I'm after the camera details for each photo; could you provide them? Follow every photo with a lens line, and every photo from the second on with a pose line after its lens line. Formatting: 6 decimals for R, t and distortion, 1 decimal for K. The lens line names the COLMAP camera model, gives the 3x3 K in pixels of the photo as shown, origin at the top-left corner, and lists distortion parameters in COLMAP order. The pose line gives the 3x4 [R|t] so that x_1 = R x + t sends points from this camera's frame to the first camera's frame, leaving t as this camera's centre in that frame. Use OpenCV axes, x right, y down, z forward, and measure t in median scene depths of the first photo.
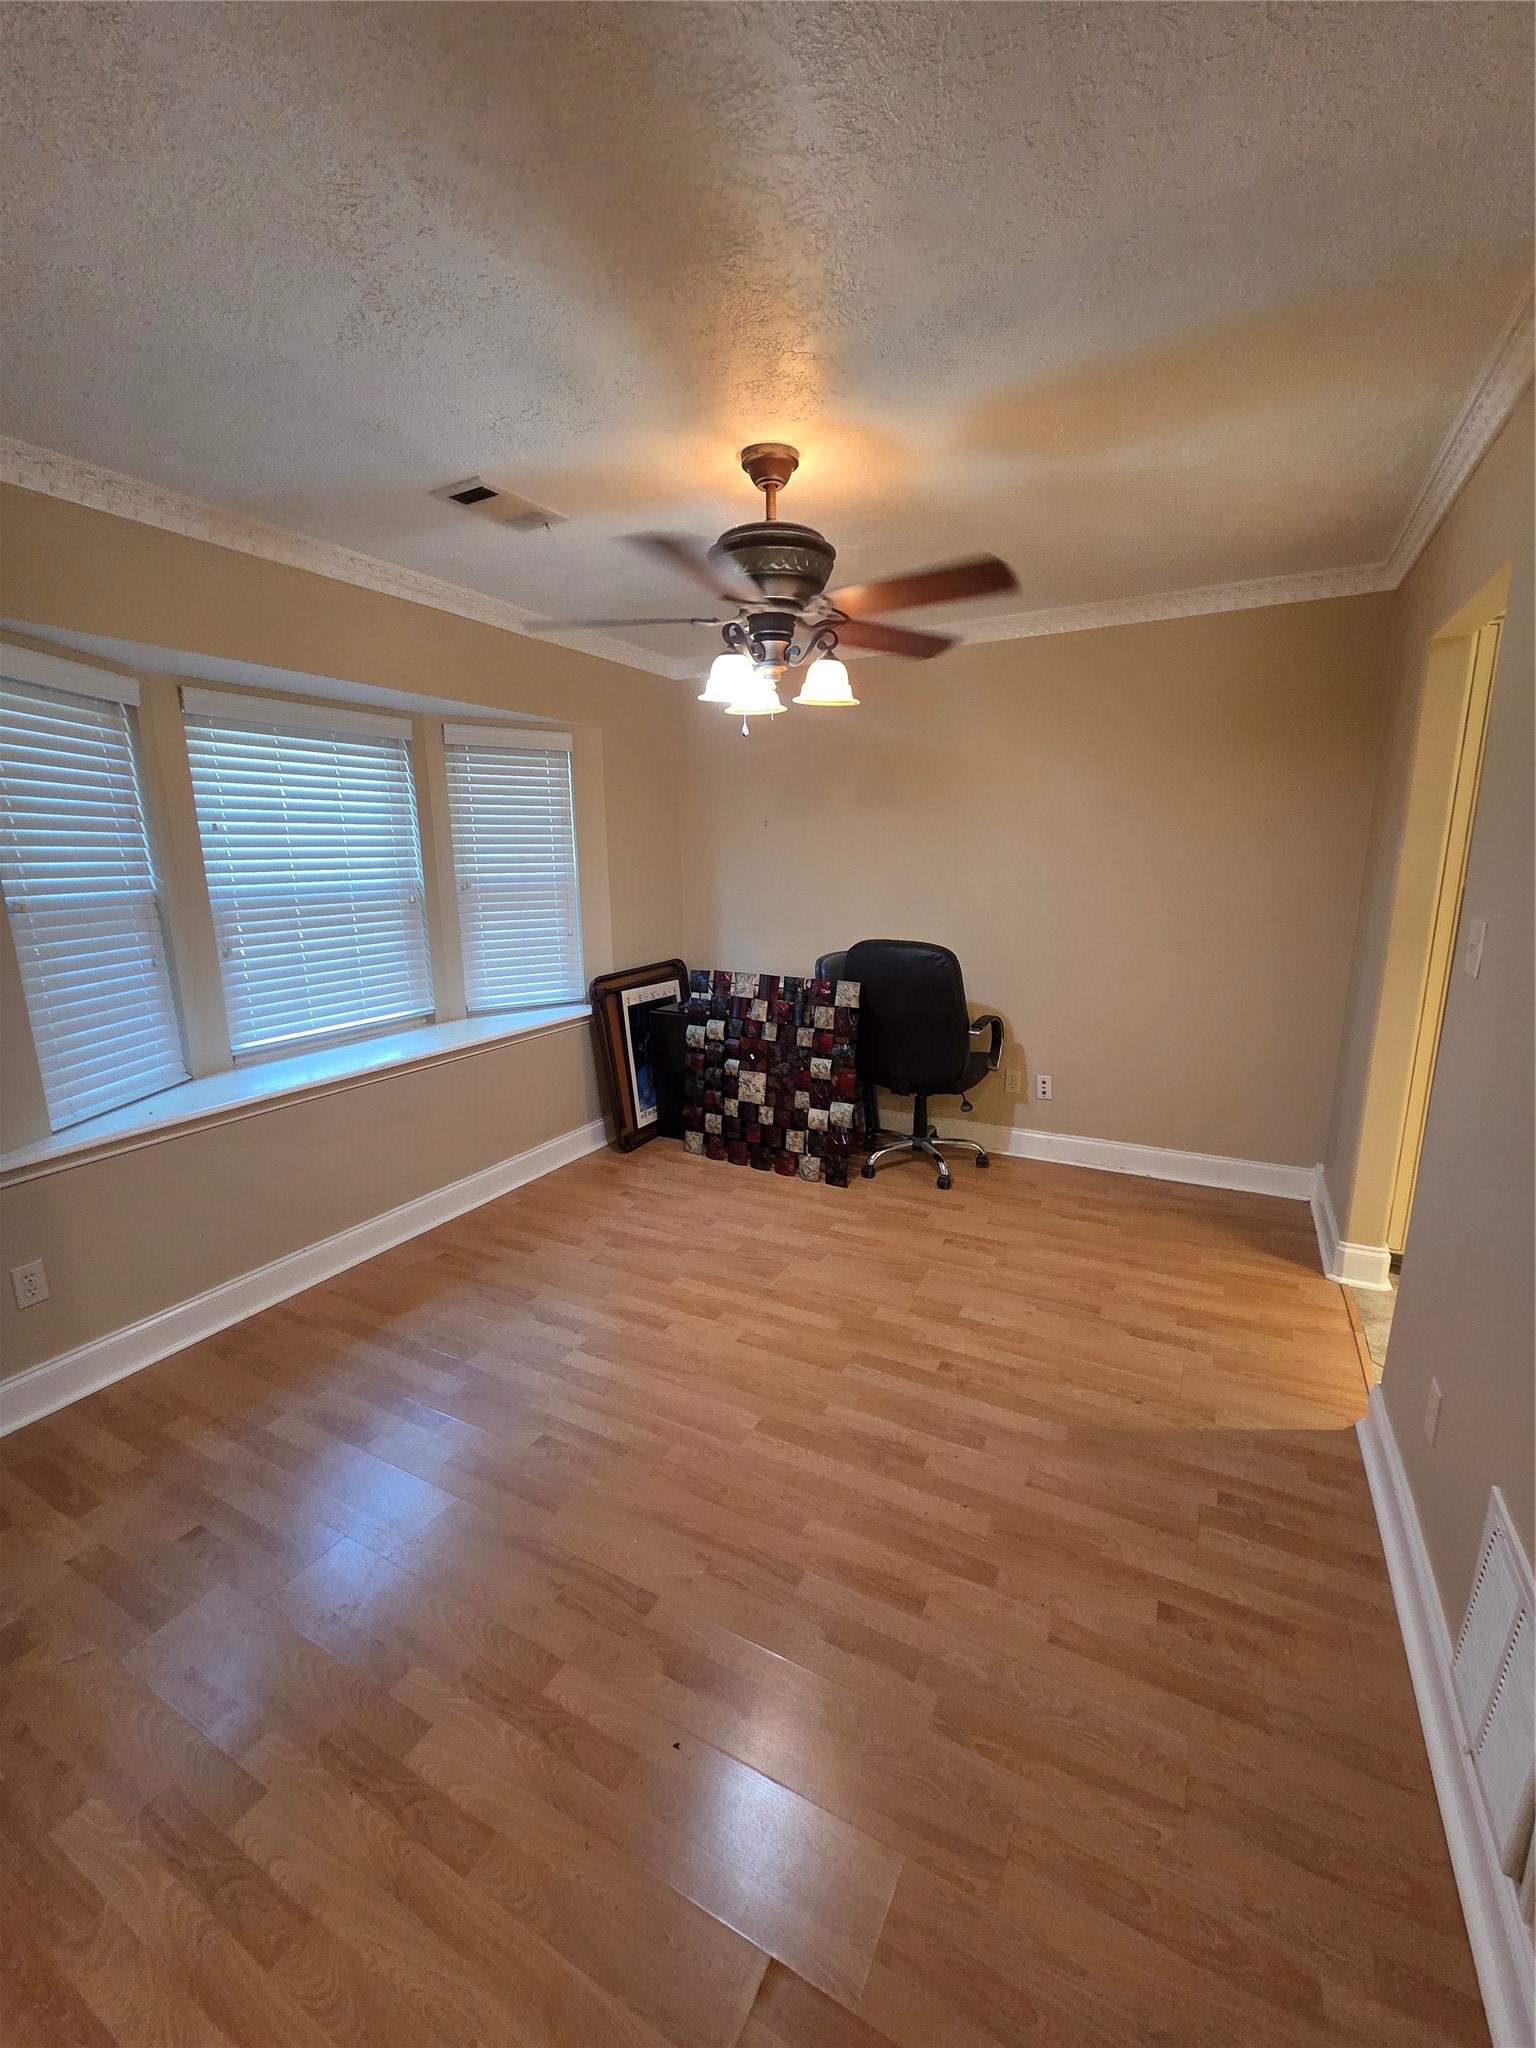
lens RADIAL K [[840.7, 0, 767.8], [0, 840.7, 1024.0], [0, 0, 1]] dist [-0.007510, 0.003221]
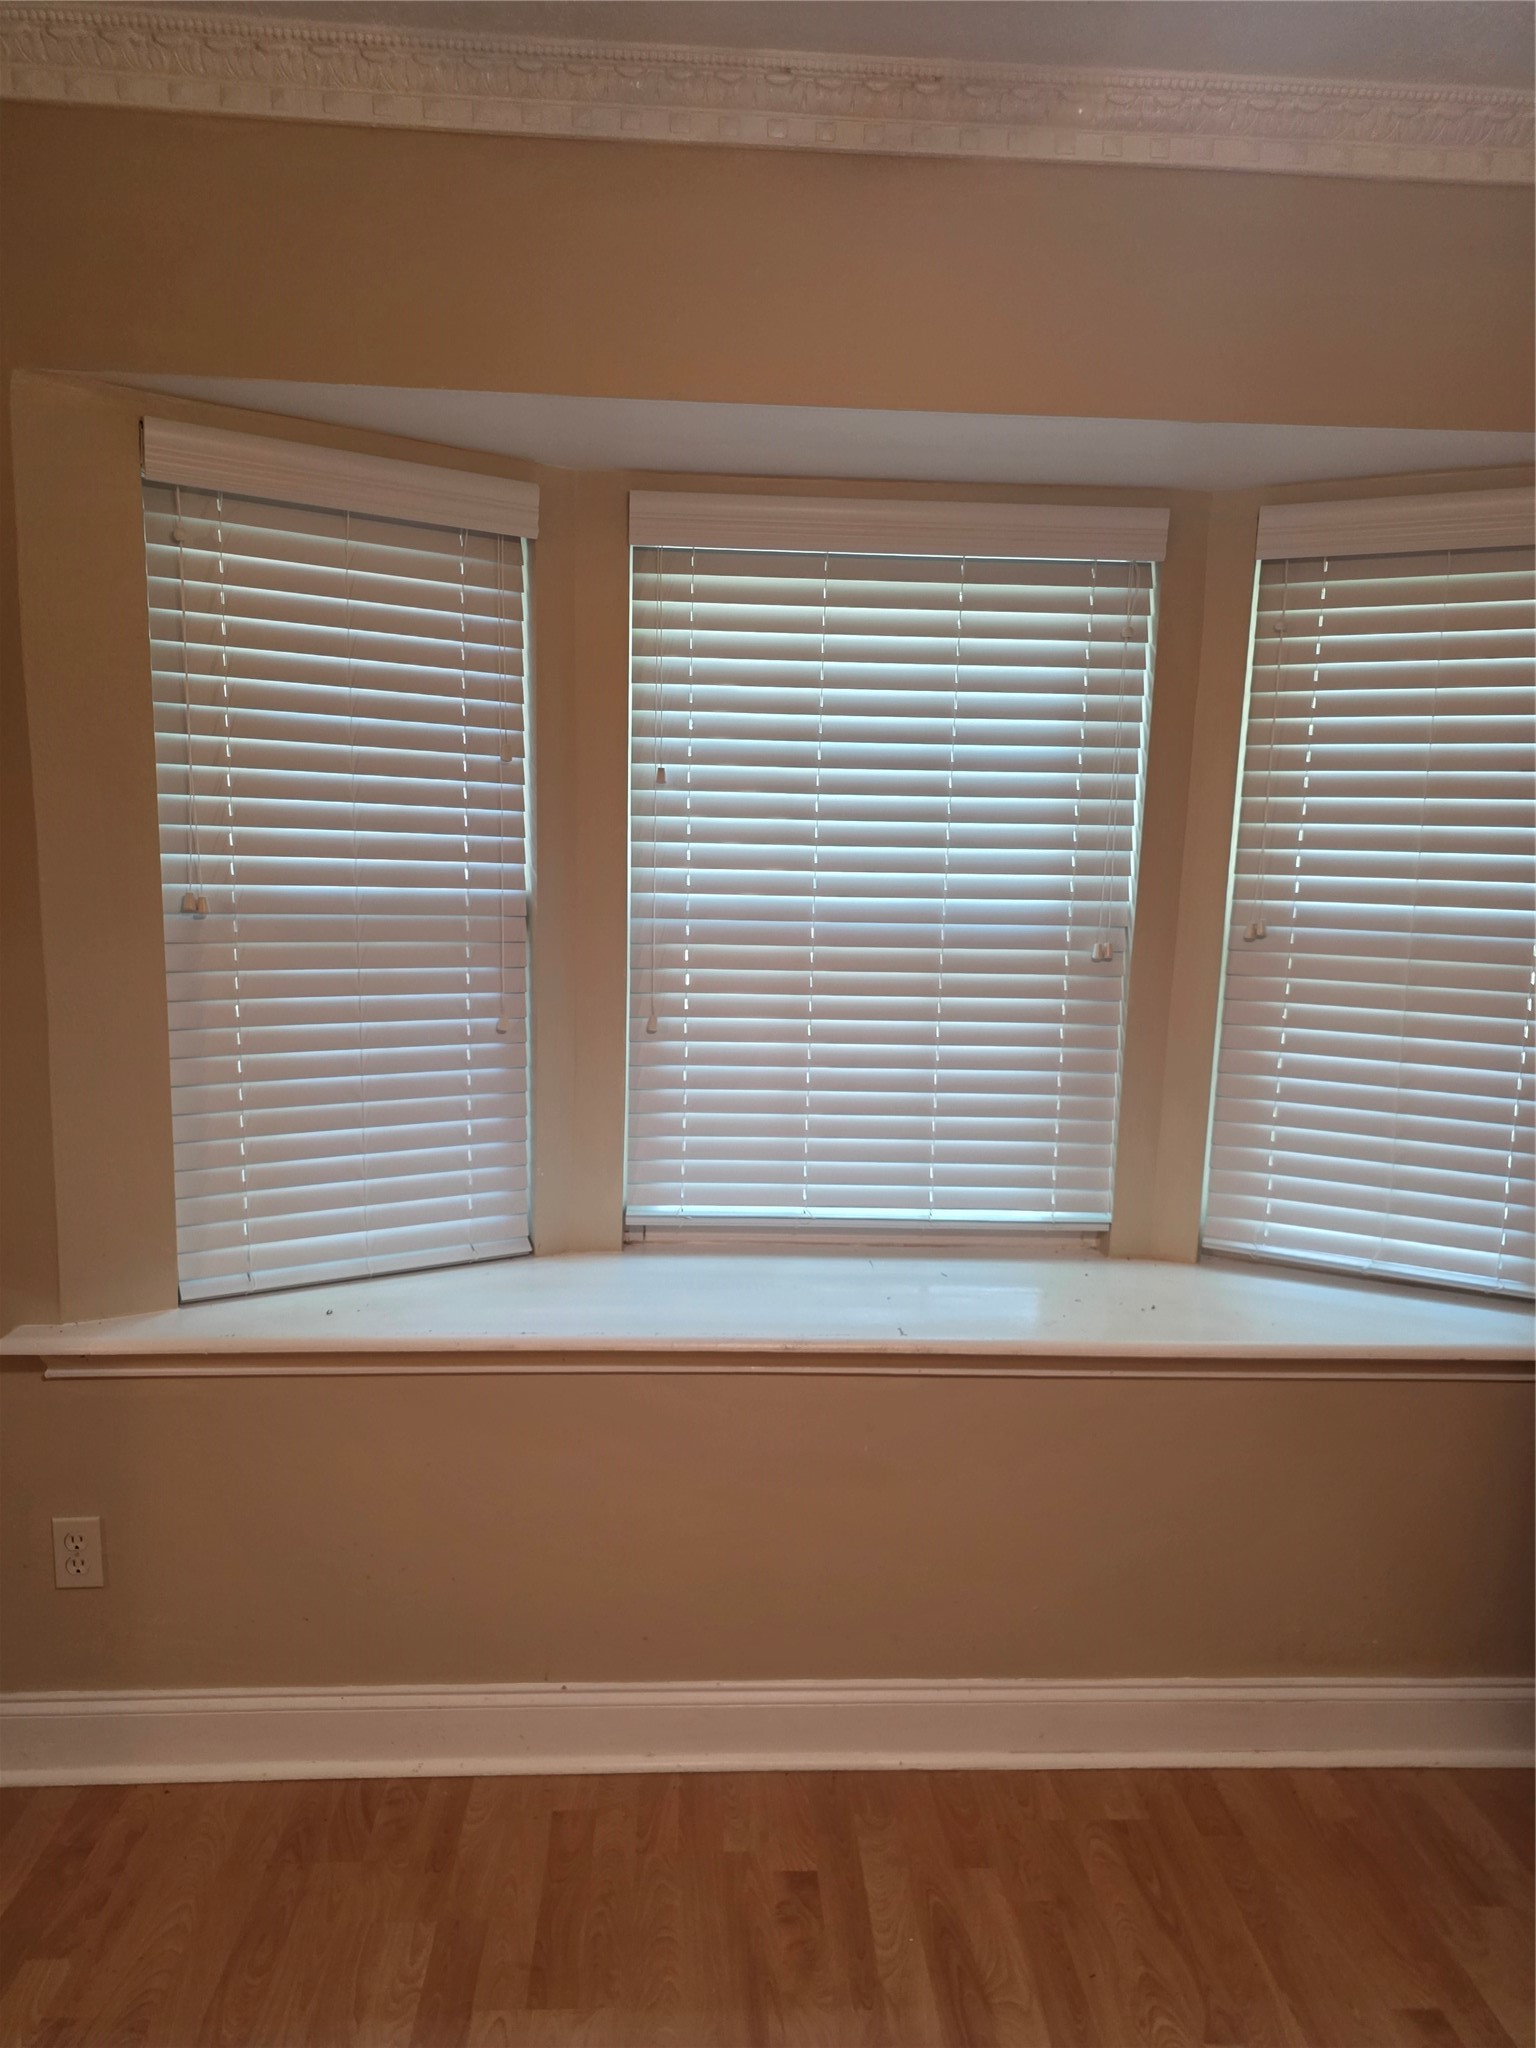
lens RADIAL K [[1371.8, 0, 768.2], [0, 1371.8, 1040.8], [0, 0, 1]] dist [0.048510, -0.005981]
pose [[0.509140, 0.164358, -0.844845, 0.085095], [-0.203966, 0.976677, 0.067086, -0.144660], [0.836166, 0.138164, 0.530789, 0.625971]]
